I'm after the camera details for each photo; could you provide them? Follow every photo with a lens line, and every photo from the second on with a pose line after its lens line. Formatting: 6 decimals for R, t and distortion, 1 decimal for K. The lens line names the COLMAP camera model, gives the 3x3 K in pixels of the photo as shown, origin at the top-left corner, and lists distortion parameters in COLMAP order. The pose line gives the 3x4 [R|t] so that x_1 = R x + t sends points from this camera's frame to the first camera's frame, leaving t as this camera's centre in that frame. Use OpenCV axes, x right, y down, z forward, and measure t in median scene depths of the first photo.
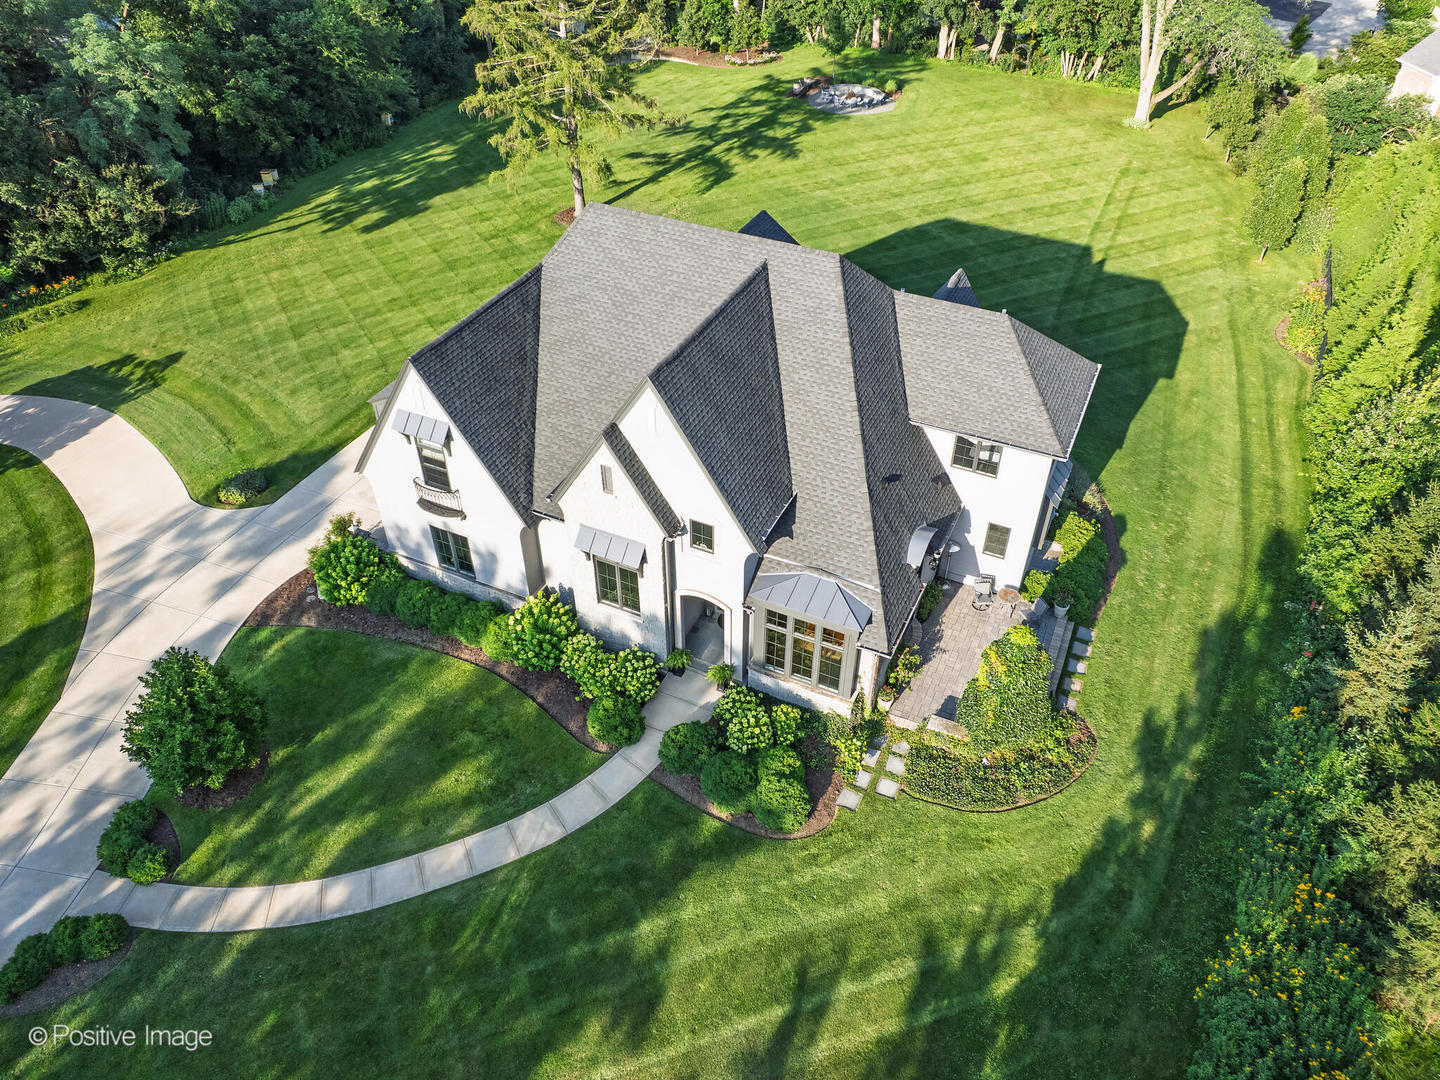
lens RADIAL K [[1029.6, 0, 737.5], [0, 1029.6, 540.5], [0, 0, 1]] dist [-0.069466, 0.052509]
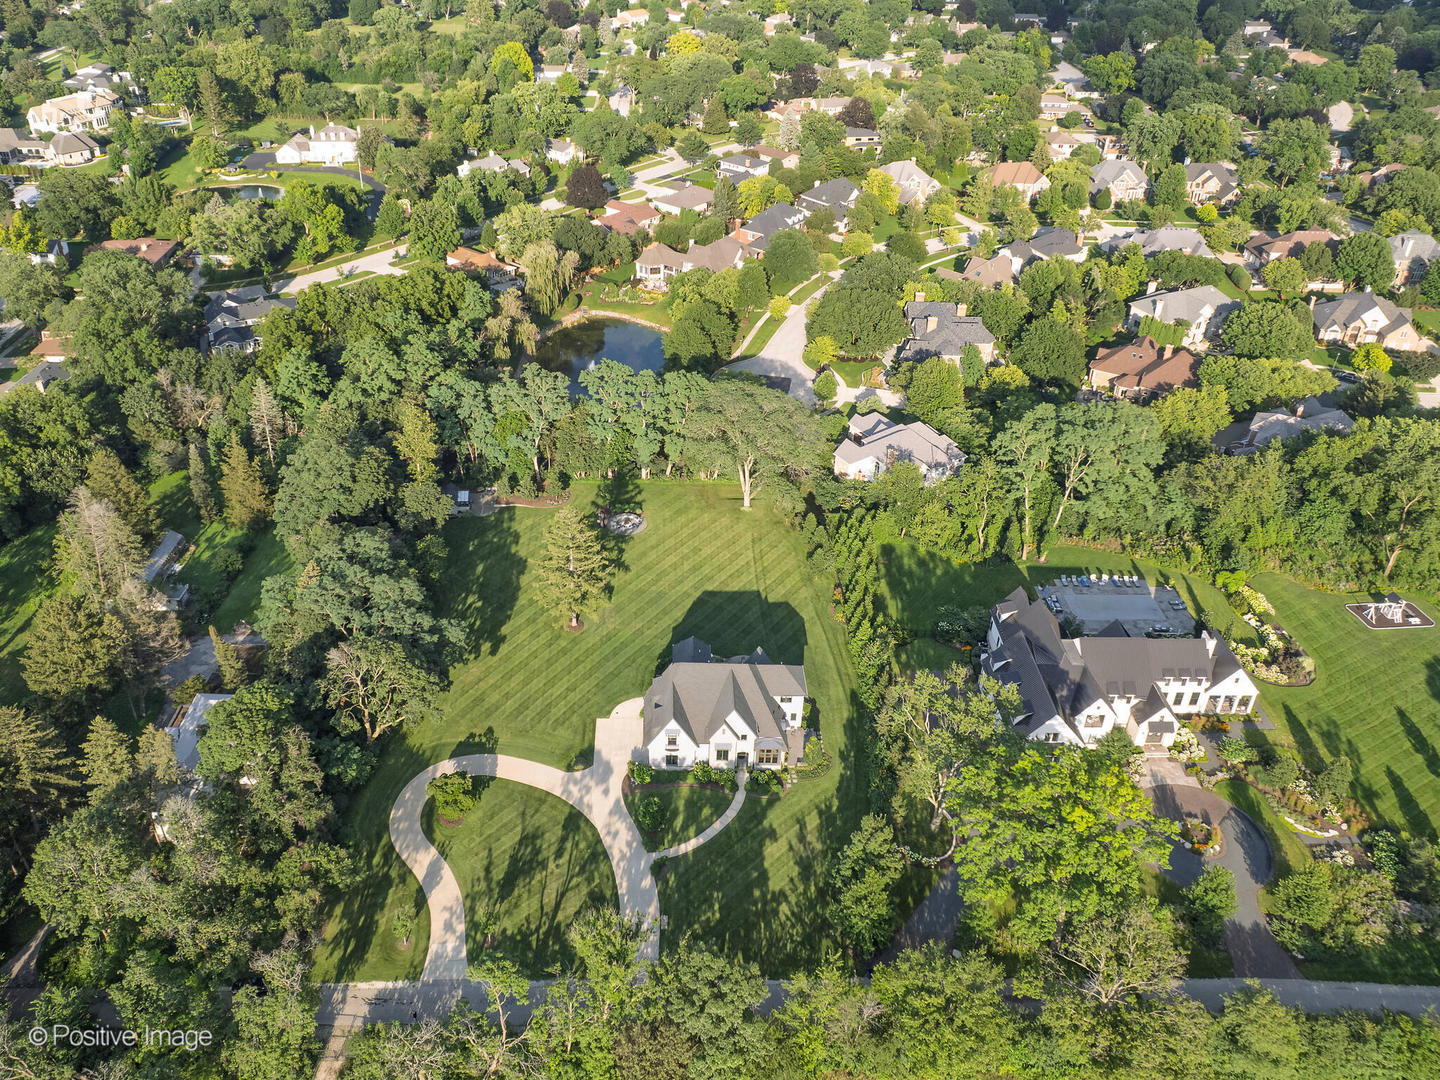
lens RADIAL K [[1135.4, 0, 656.8], [0, 1135.4, 468.3], [0, 0, 1]] dist [-0.048151, -0.009722]
pose [[0.910446, -0.206741, 0.358256, -1.667445], [0.267429, 0.954966, -0.128538, -0.519315], [-0.315548, 0.212835, 0.924733, -3.226823]]
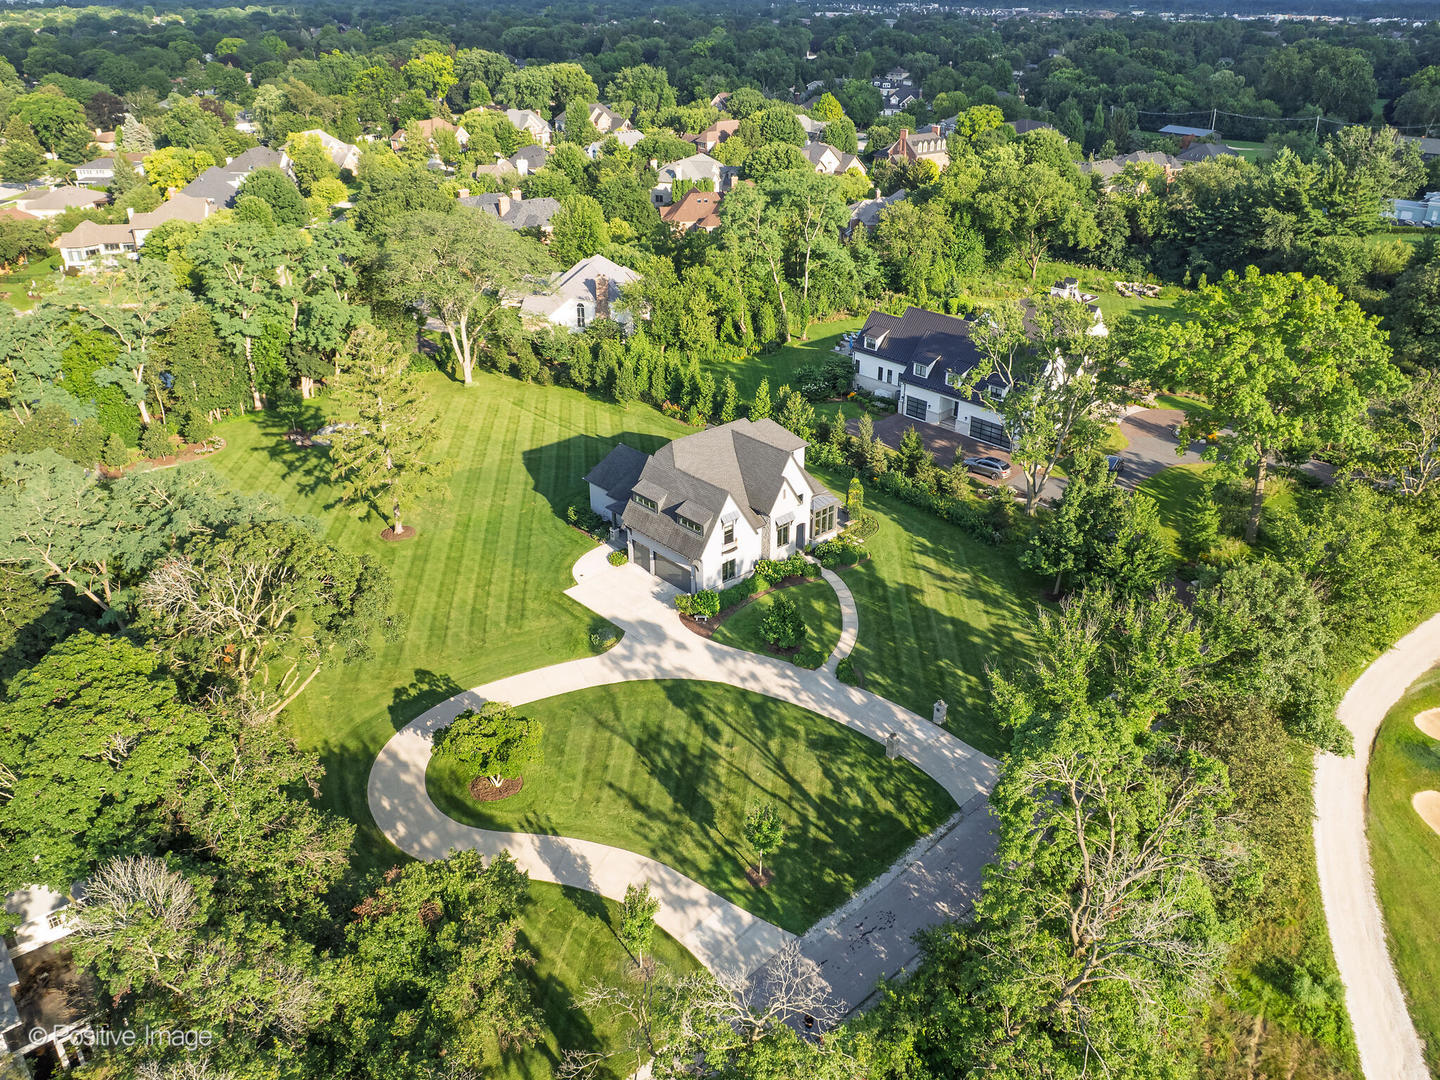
lens RADIAL K [[1085.0, 0, 717.5], [0, 1085.0, 537.3], [0, 0, 1]] dist [-0.057151, 0.003258]
pose [[0.392478, -0.428564, 0.813814, -2.516736], [0.605649, 0.786324, 0.122001, -0.411711], [-0.692207, 0.445003, 0.568174, -0.567201]]
